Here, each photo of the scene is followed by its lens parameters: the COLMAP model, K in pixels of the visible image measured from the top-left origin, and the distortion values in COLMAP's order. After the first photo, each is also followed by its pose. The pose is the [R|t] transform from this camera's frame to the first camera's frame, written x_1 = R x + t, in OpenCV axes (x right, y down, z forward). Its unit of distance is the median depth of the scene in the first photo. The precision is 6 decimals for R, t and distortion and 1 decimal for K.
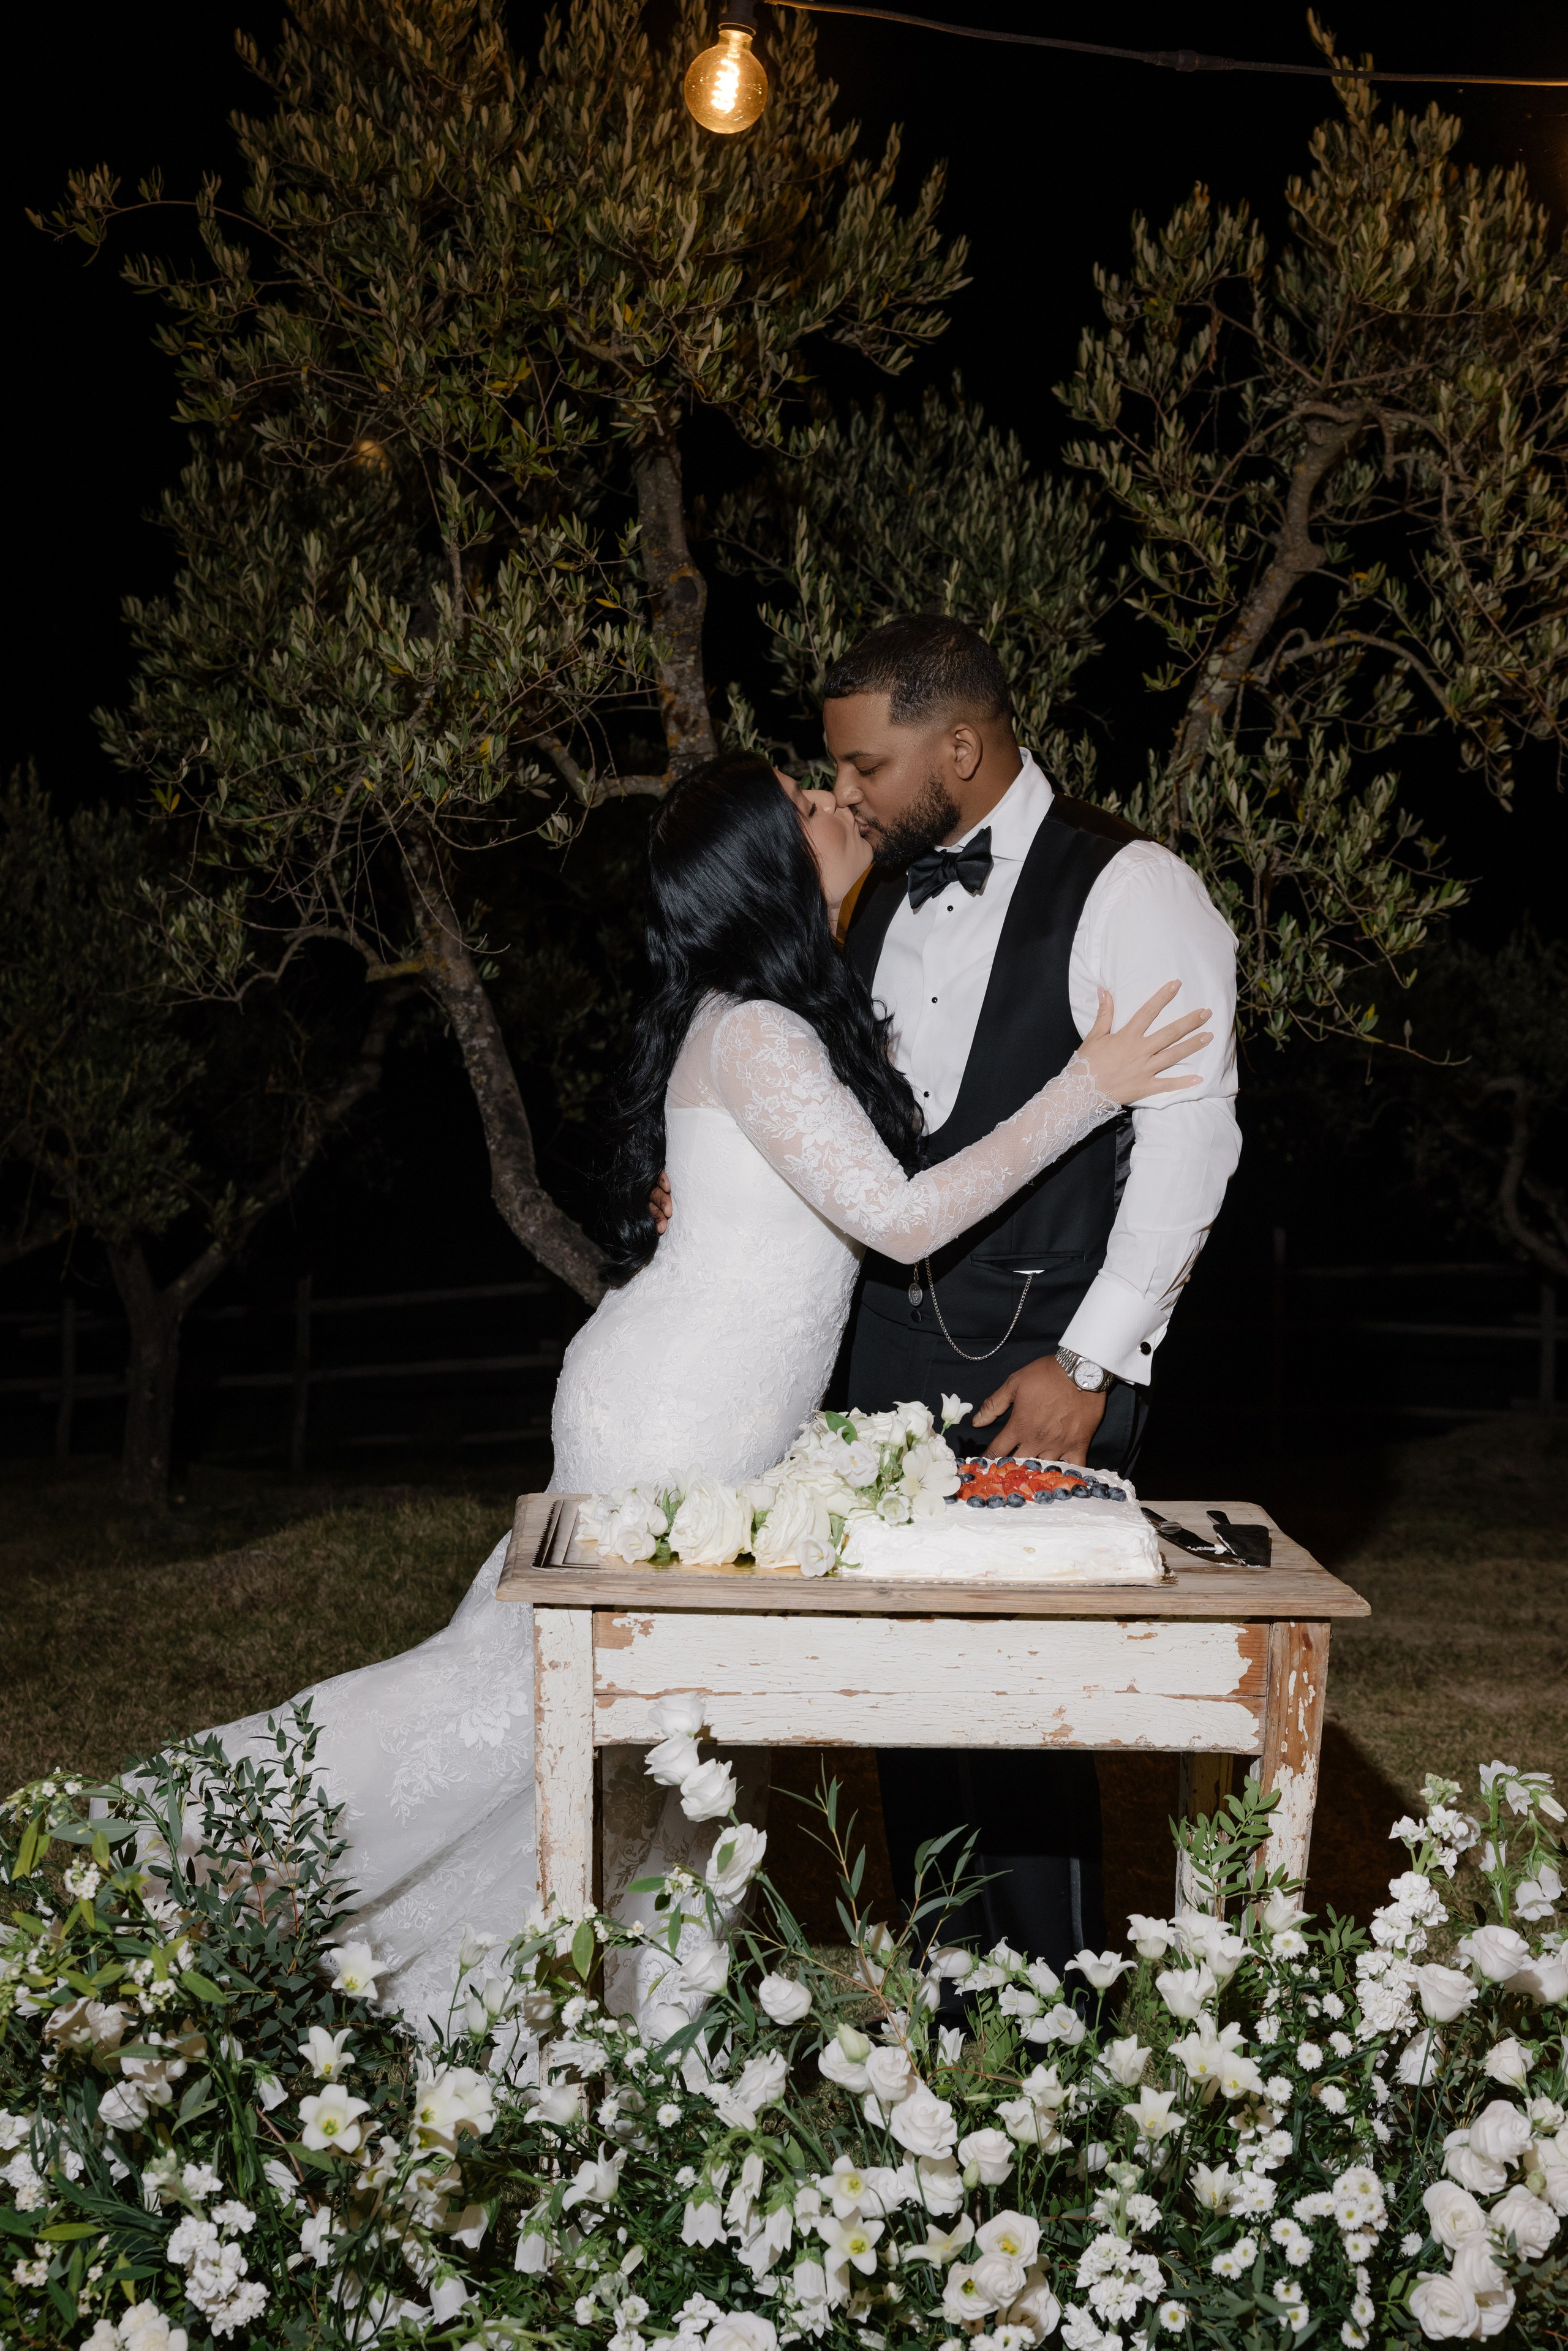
lens RADIAL K [[2938.4, 0, 777.1], [0, 2938.4, 1158.0], [0, 0, 1]] dist [0.004785, 0.011609]
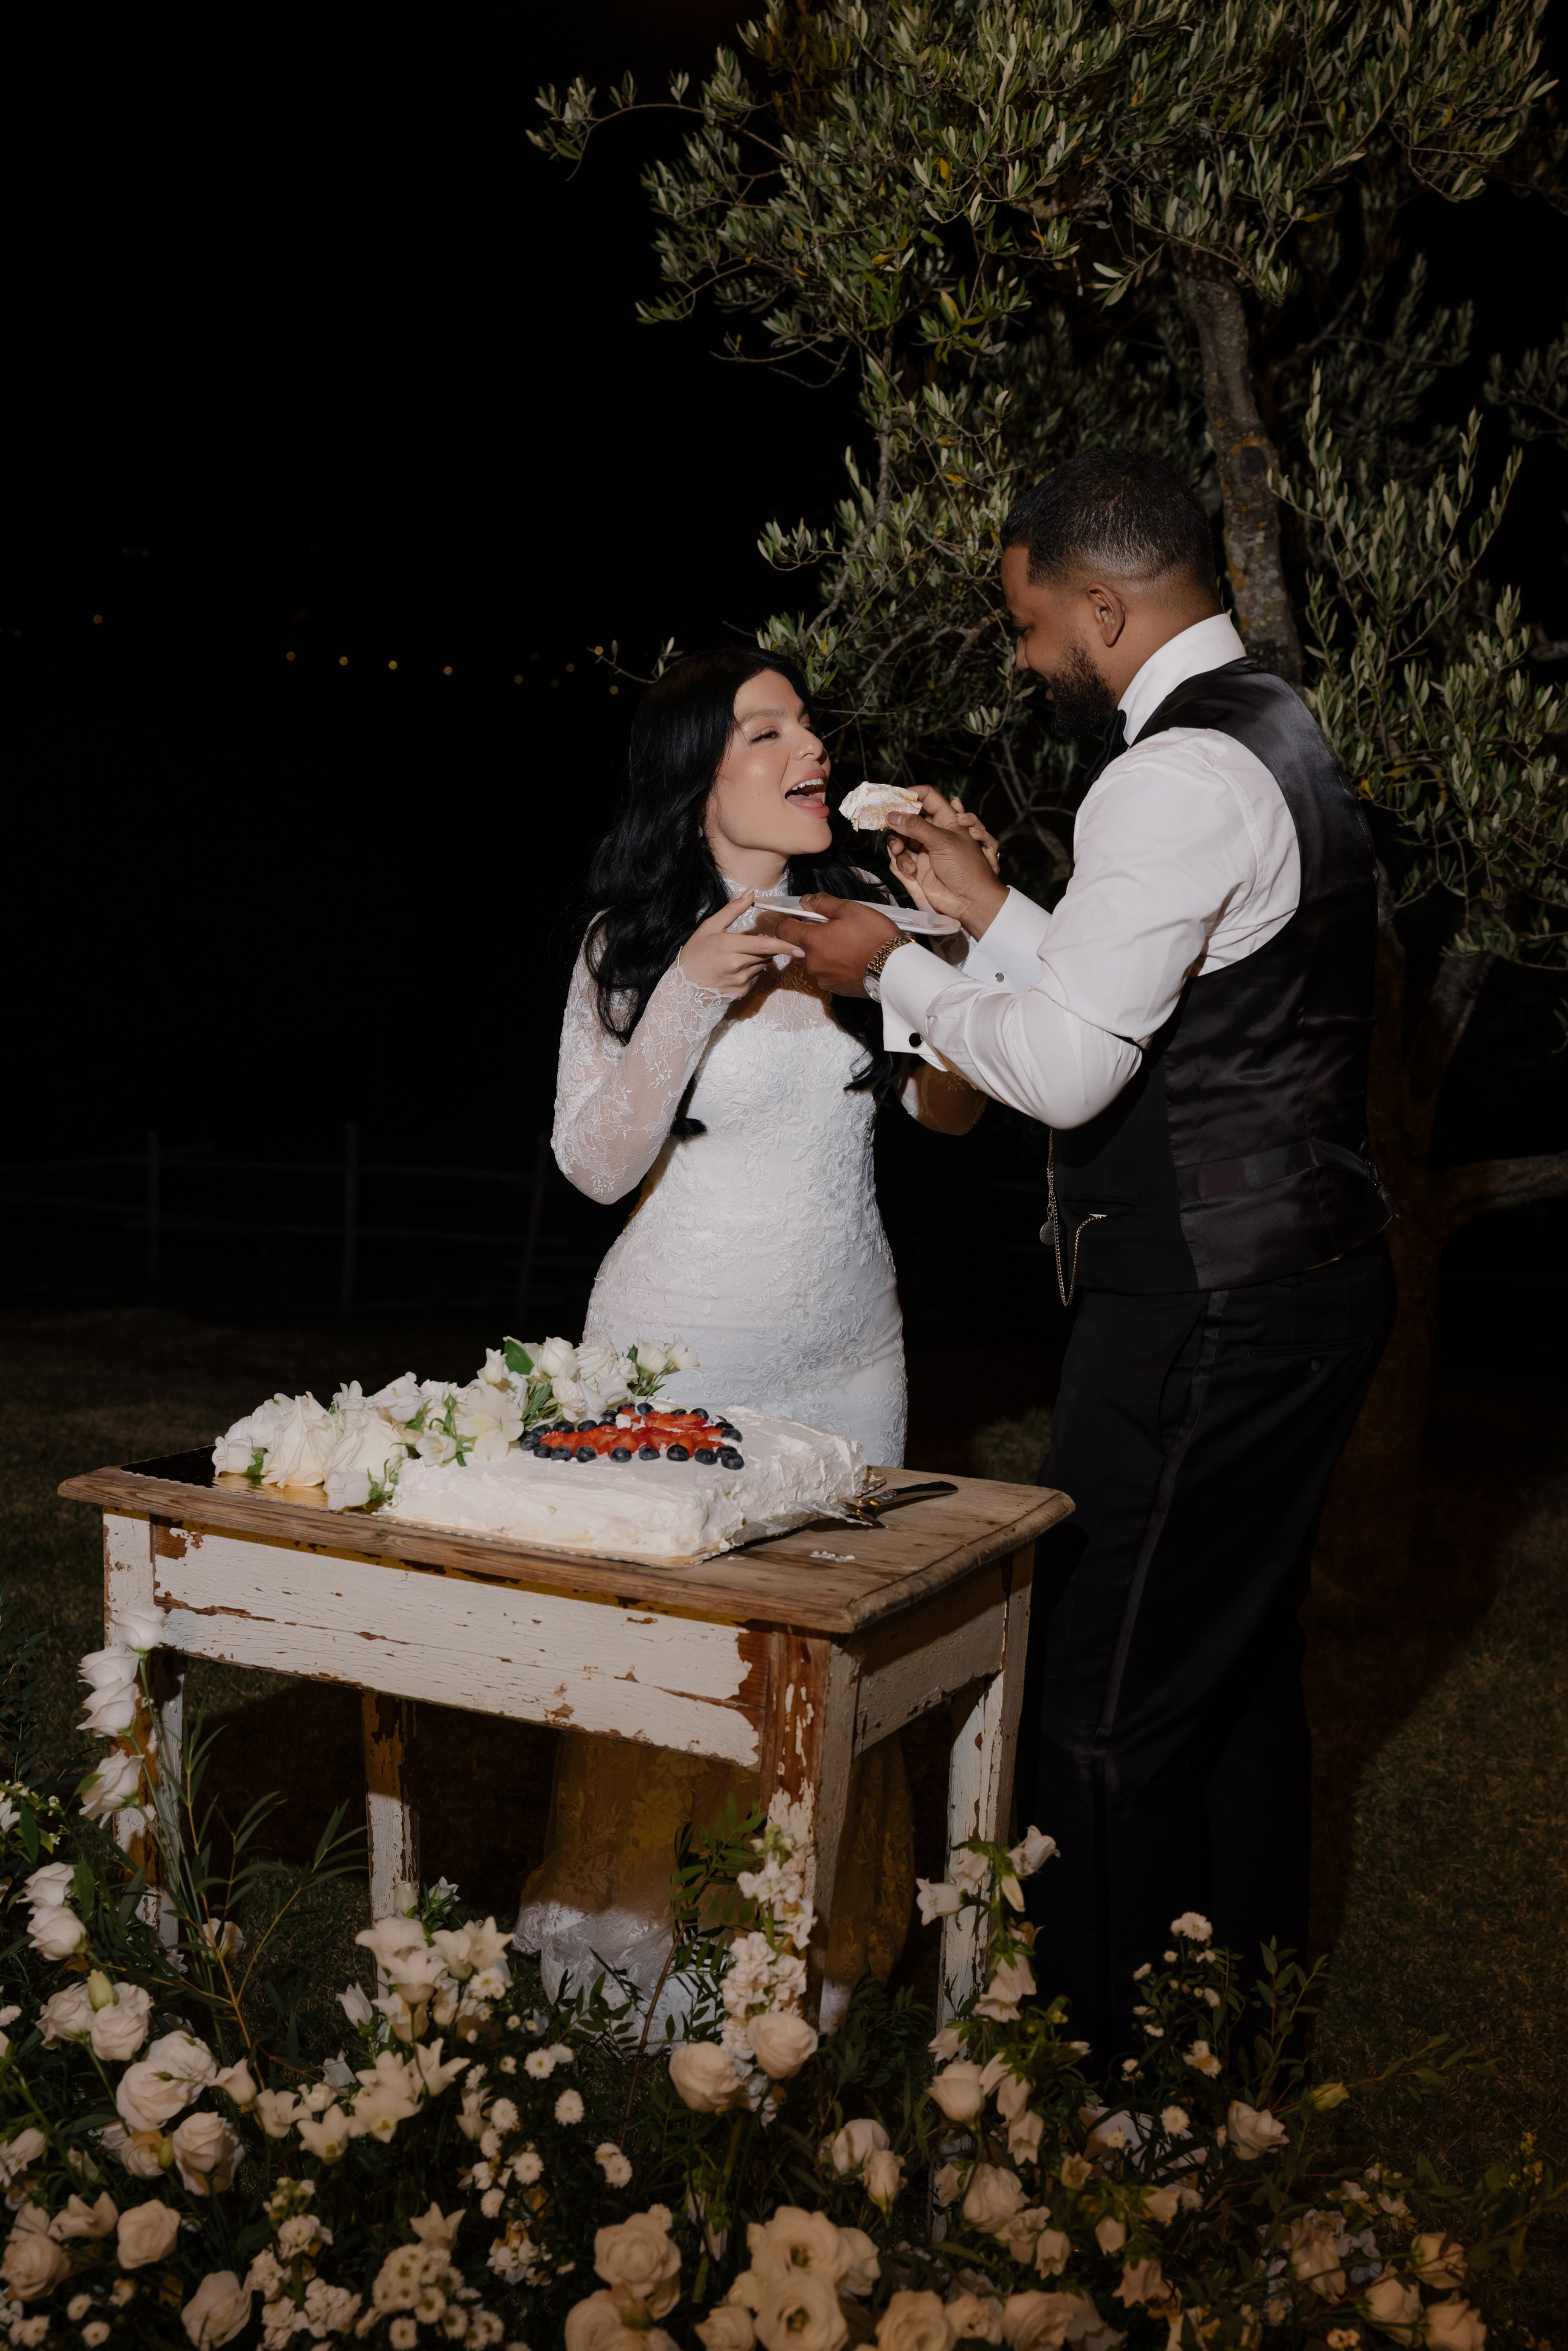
lens RADIAL K [[2807.8, 0, 785.9], [0, 2807.8, 1195.7], [0, 0, 1]] dist [0.006540, -0.018612]
pose [[0.870200, 0.065587, -0.488313, 0.568740], [-0.040191, 0.997247, 0.062322, -0.020707], [0.491056, -0.034607, 0.870440, 0.283006]]
